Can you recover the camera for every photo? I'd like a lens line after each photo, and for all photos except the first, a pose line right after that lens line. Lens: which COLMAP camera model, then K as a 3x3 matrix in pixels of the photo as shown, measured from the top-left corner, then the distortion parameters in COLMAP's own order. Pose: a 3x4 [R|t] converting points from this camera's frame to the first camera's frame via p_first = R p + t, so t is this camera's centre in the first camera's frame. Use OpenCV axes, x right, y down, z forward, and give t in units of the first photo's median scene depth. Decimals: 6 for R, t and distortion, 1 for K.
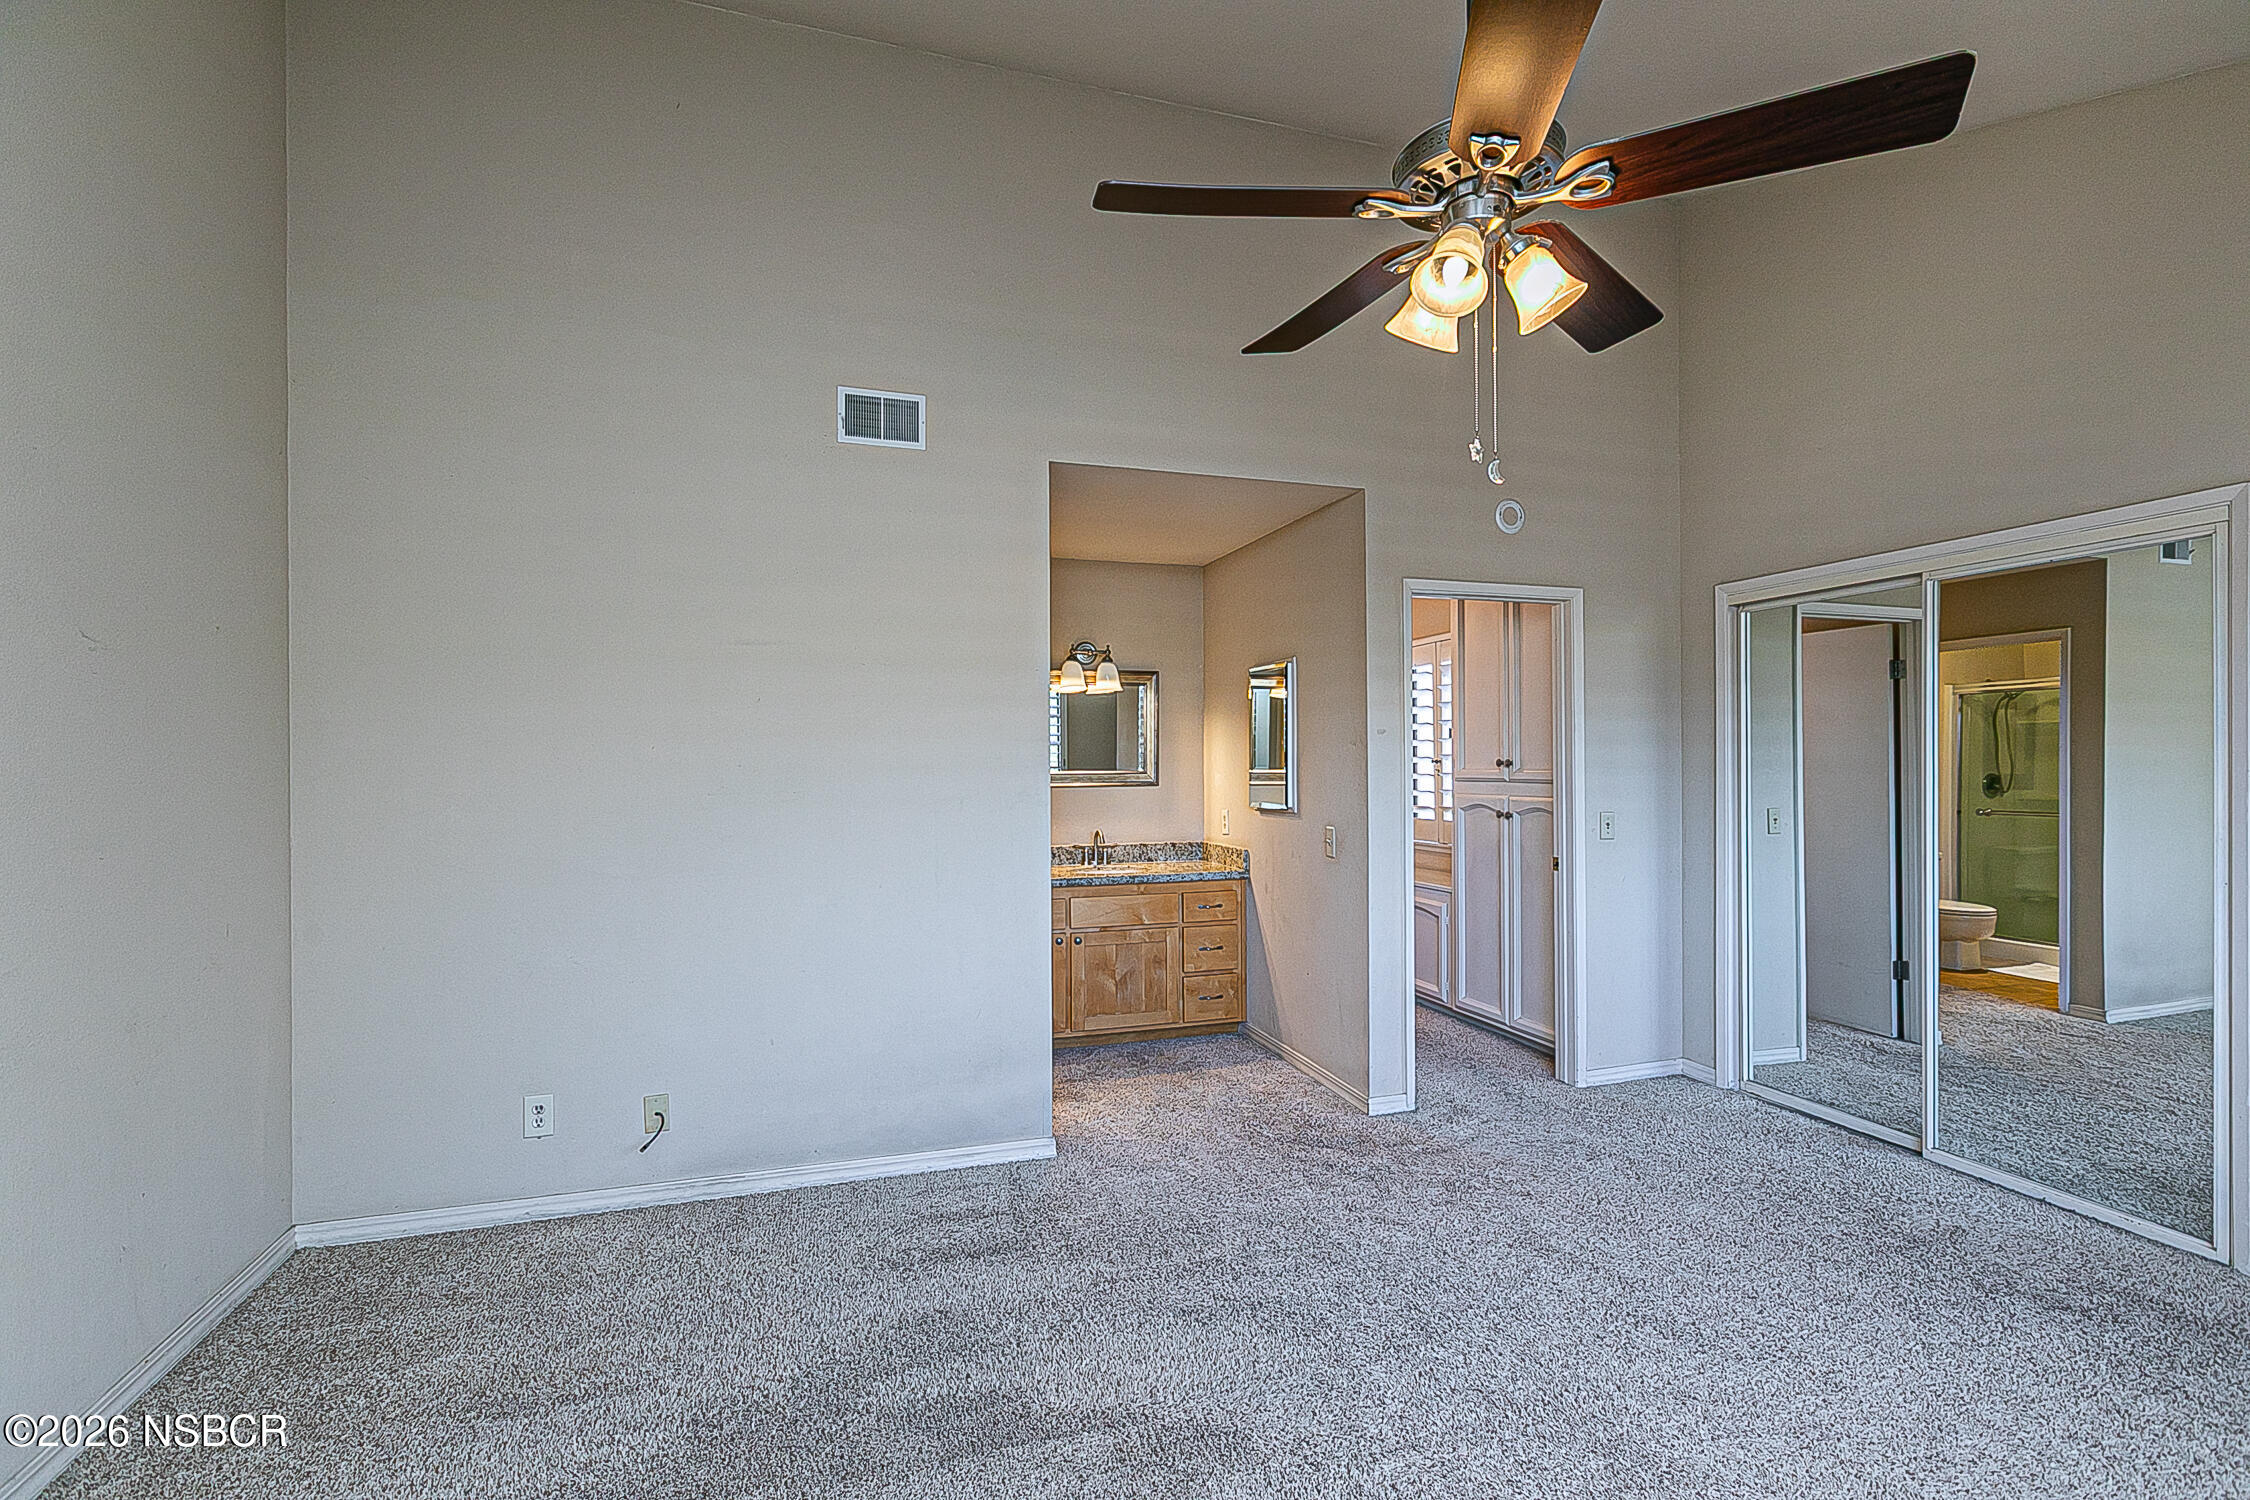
lens RADIAL K [[1002.7, 0, 1127.0], [0, 1002.7, 767.8], [0, 0, 1]] dist [-0.000637, 0.000169]
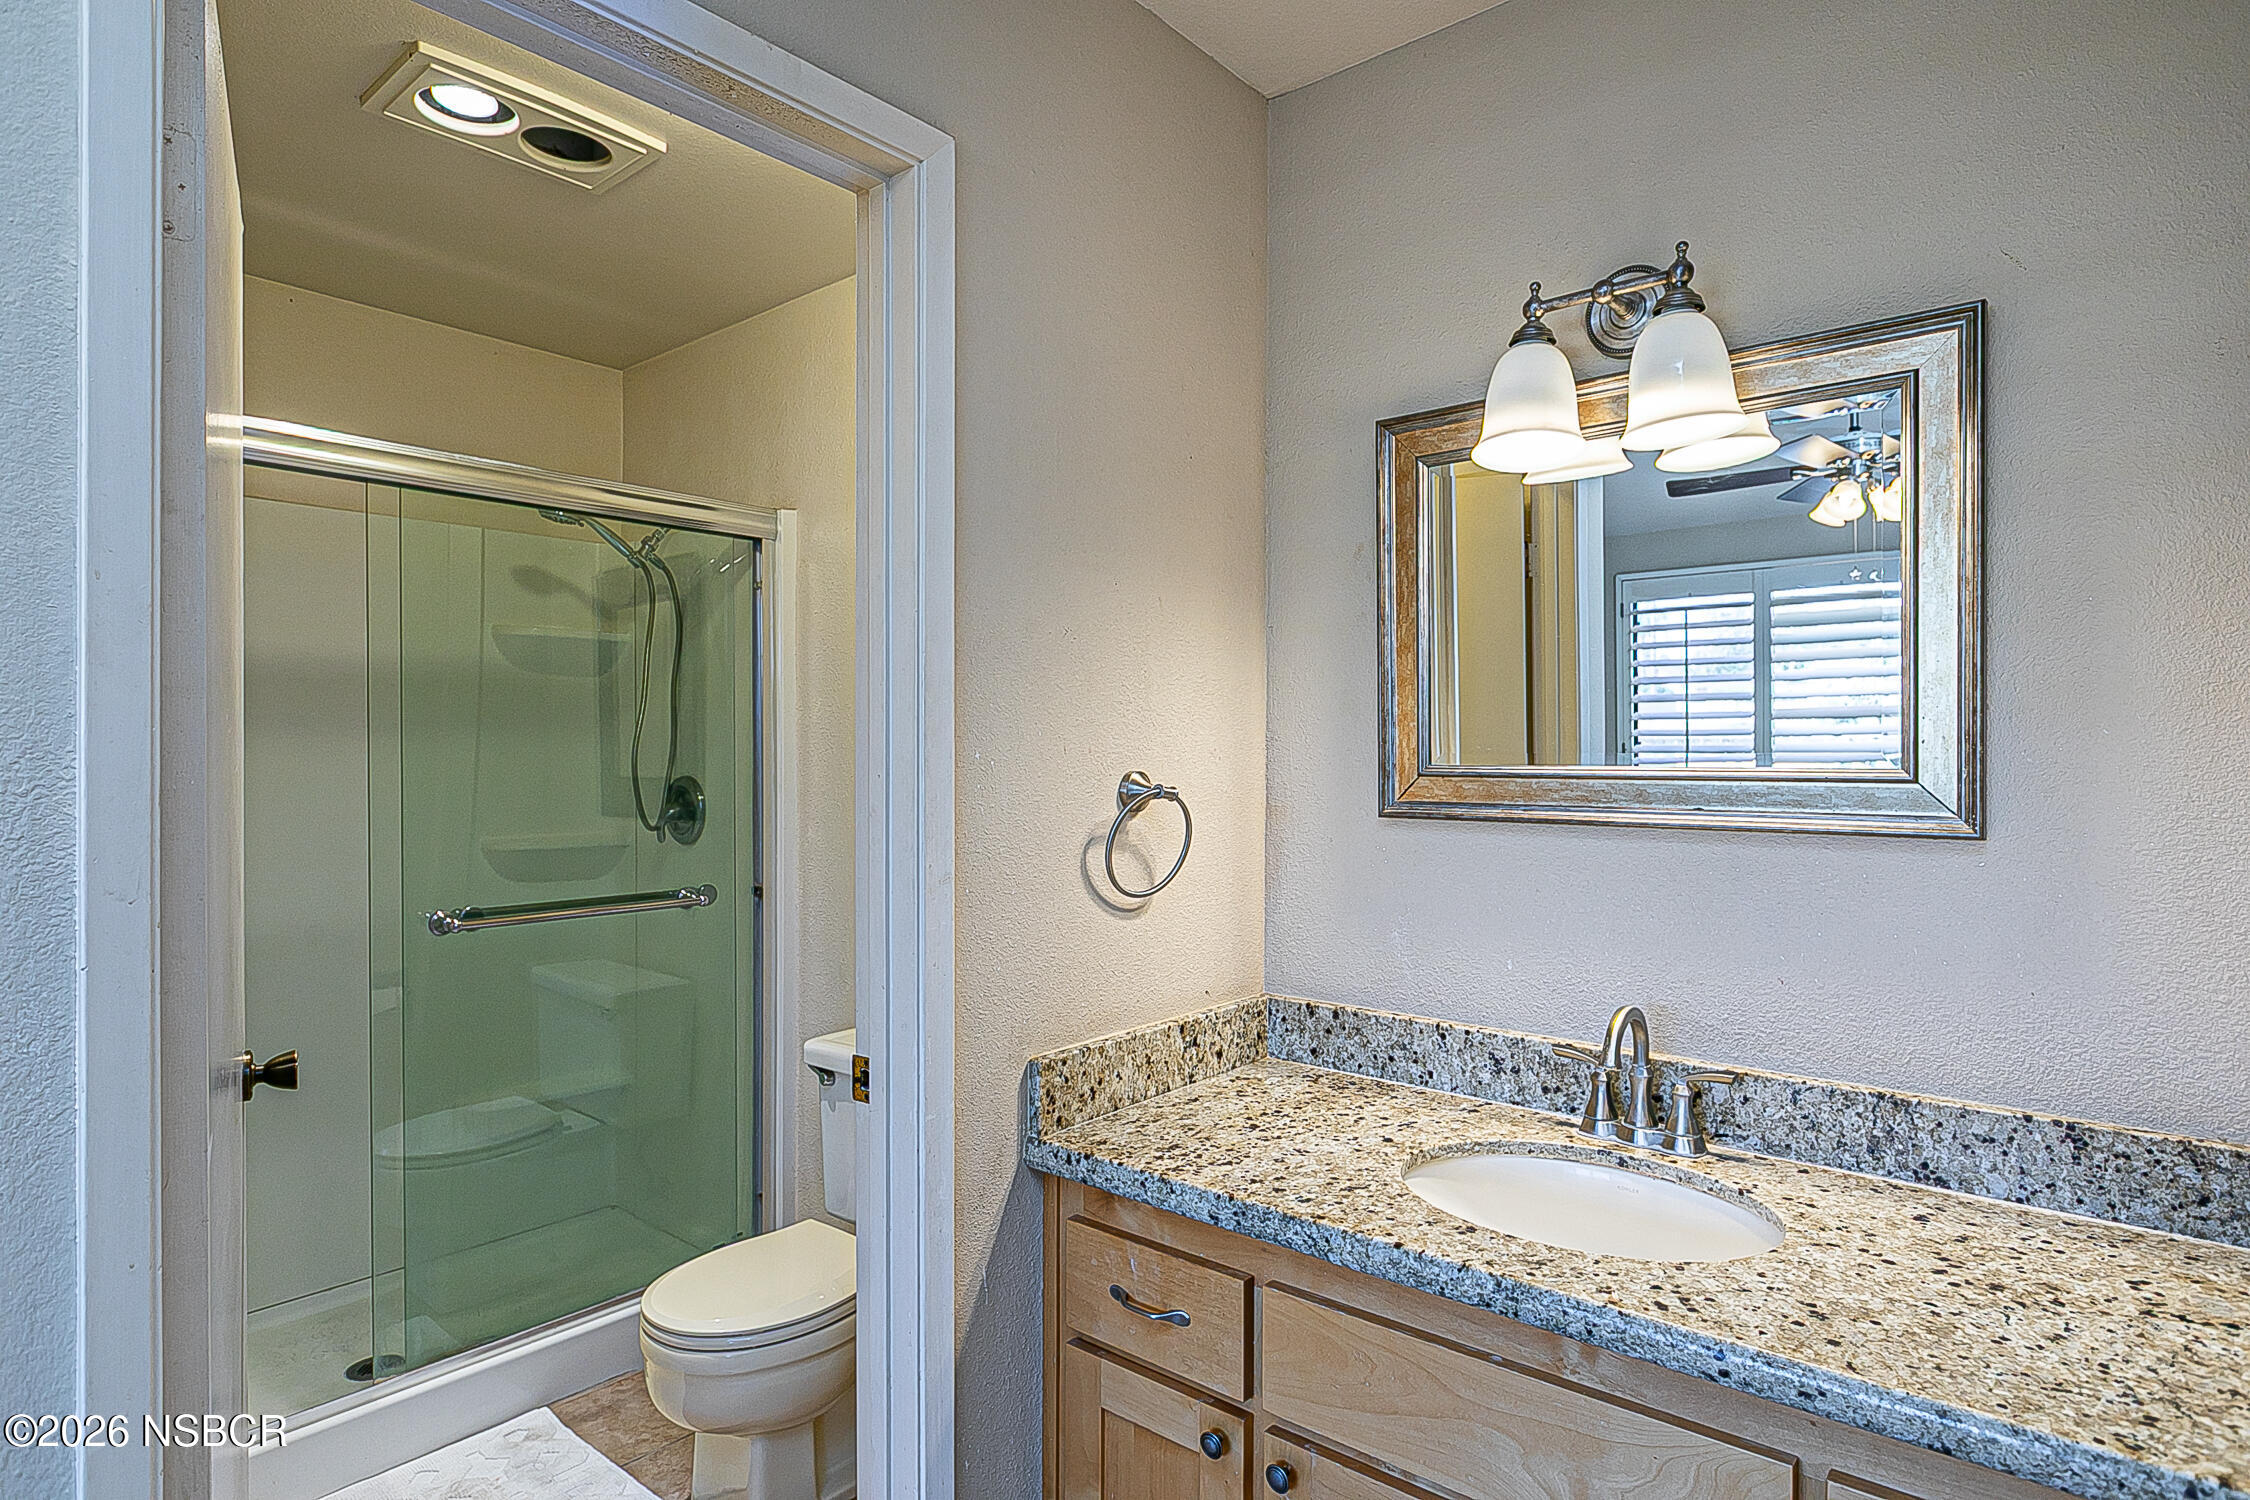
lens RADIAL K [[1196.3, 0, 1125.0], [0, 1196.3, 750.0], [0, 0, 1]] dist [-0.000293, -0.000155]
pose [[0.539619, 0.002381, -0.841906, 0.195950], [-0.008850, 0.999957, -0.002845, 0.001975], [0.841863, 0.008985, 0.539617, 0.953439]]
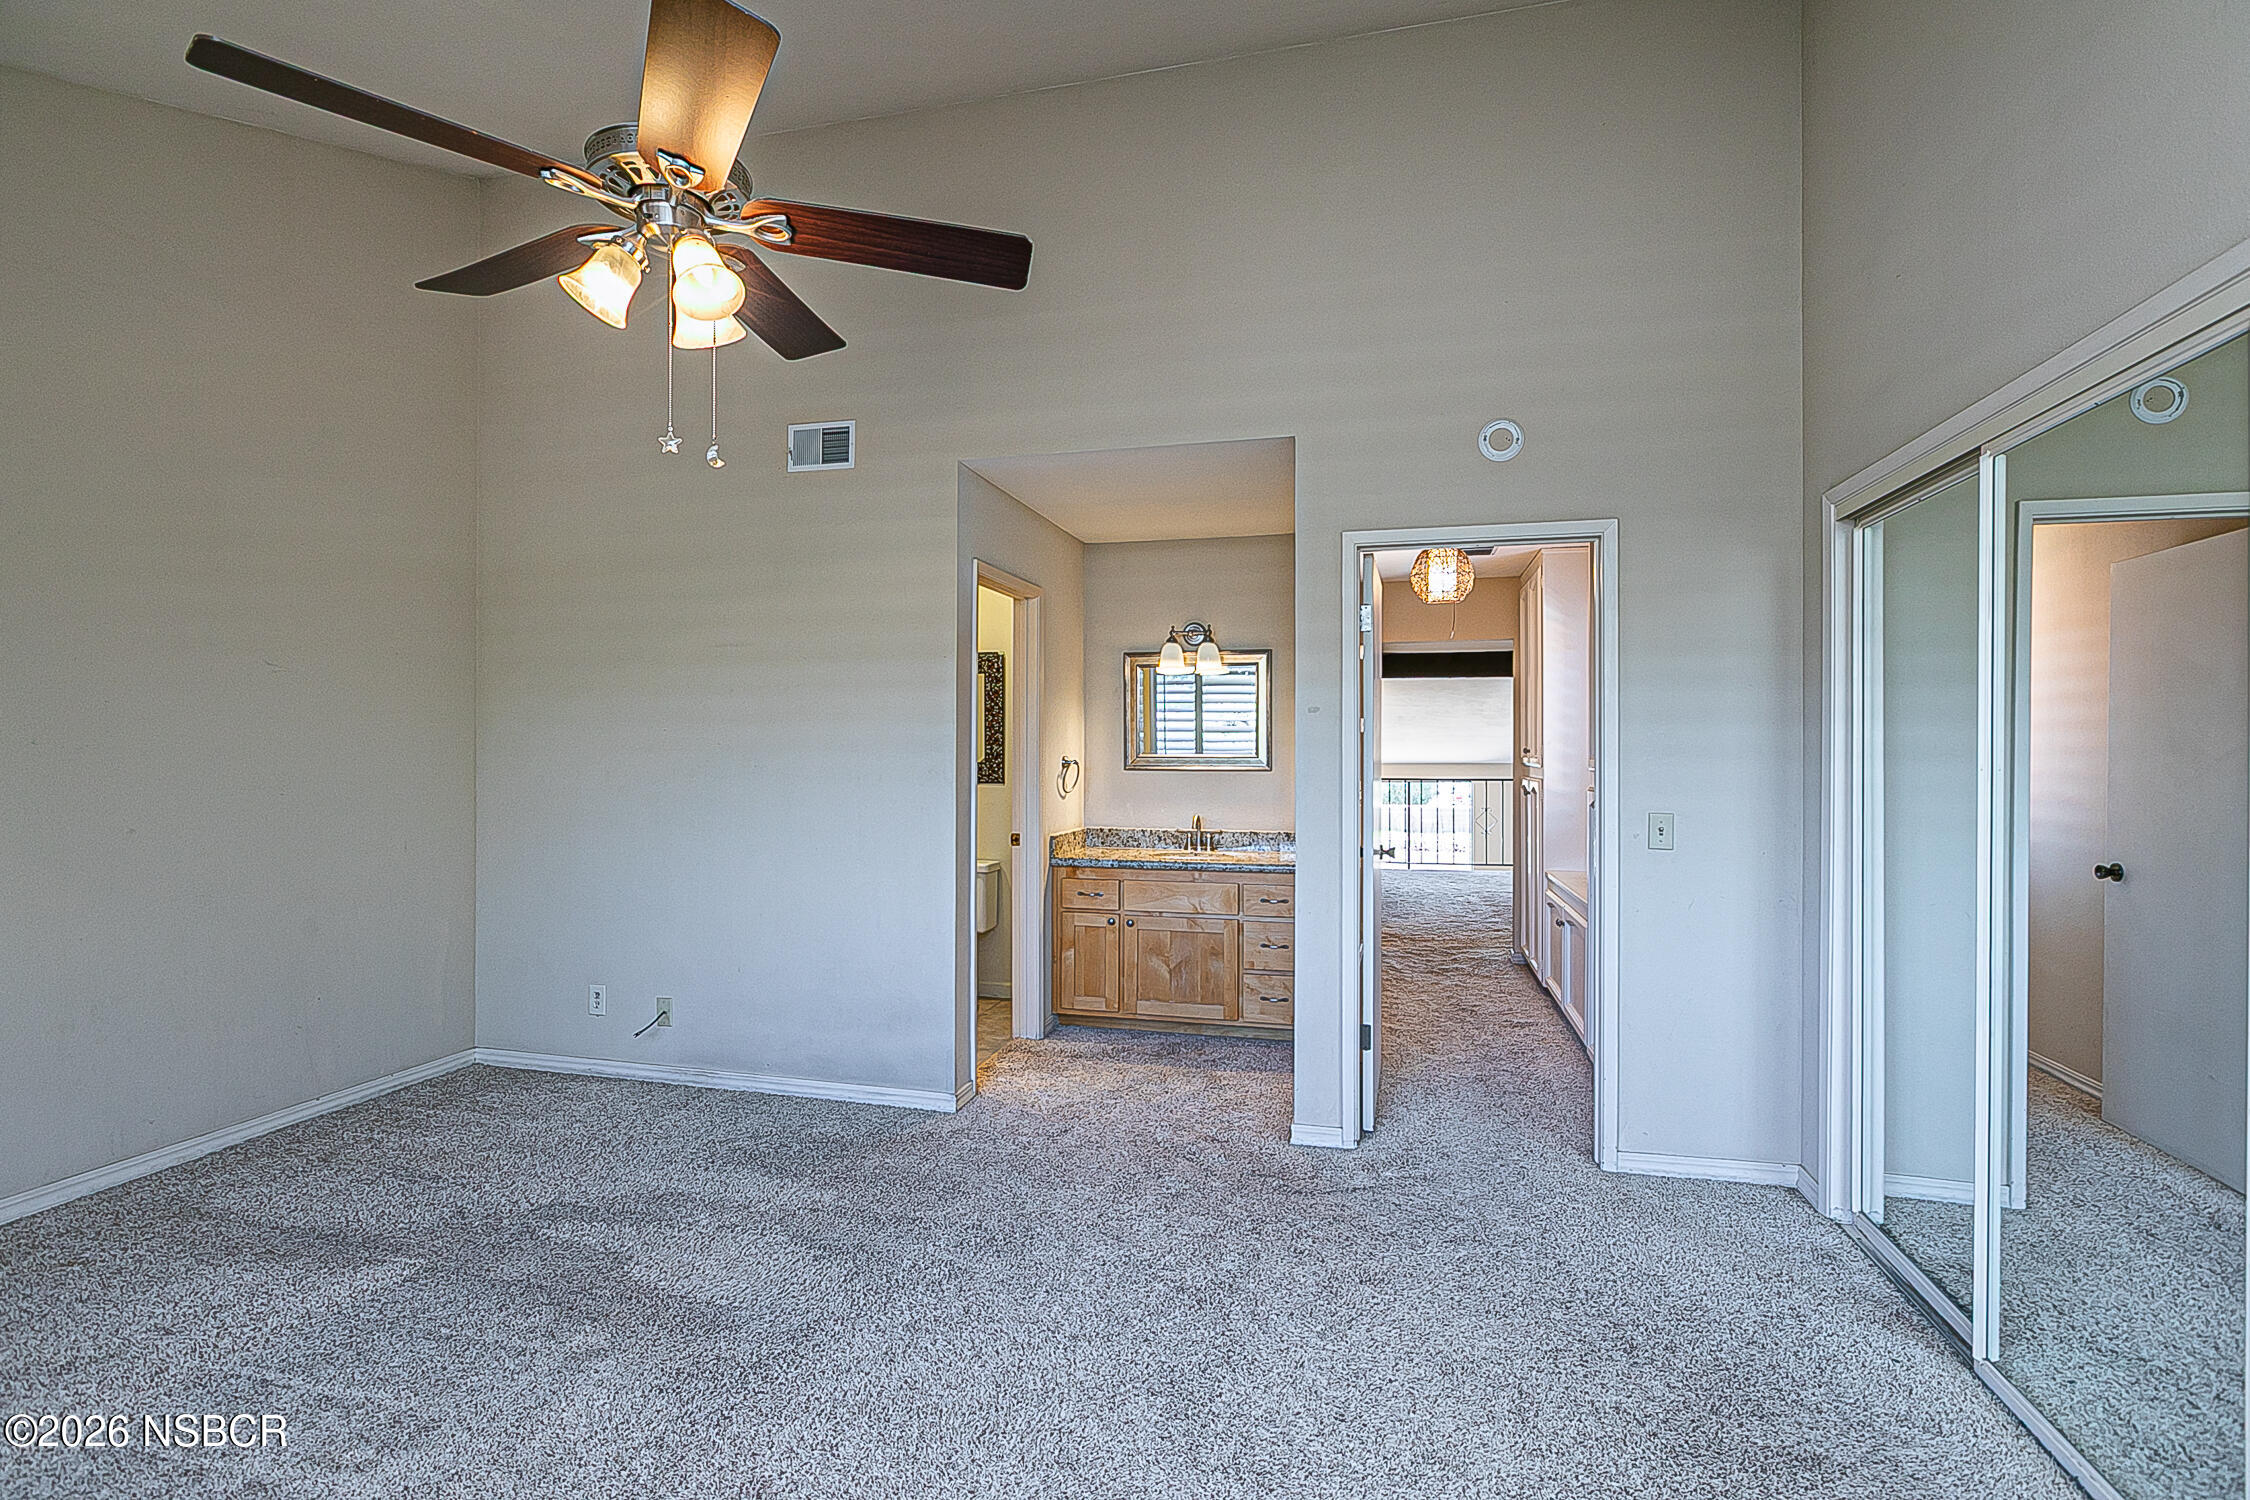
lens RADIAL K [[1030.4, 0, 1132.4], [0, 1030.4, 754.3], [0, 0, 1]] dist [-0.013276, -0.000787]
pose [[0.850498, 0.008727, -0.525905, 0.576209], [-0.009997, 0.999950, 0.000426, 0.004009], [0.525883, 0.004895, 0.850543, 0.146095]]
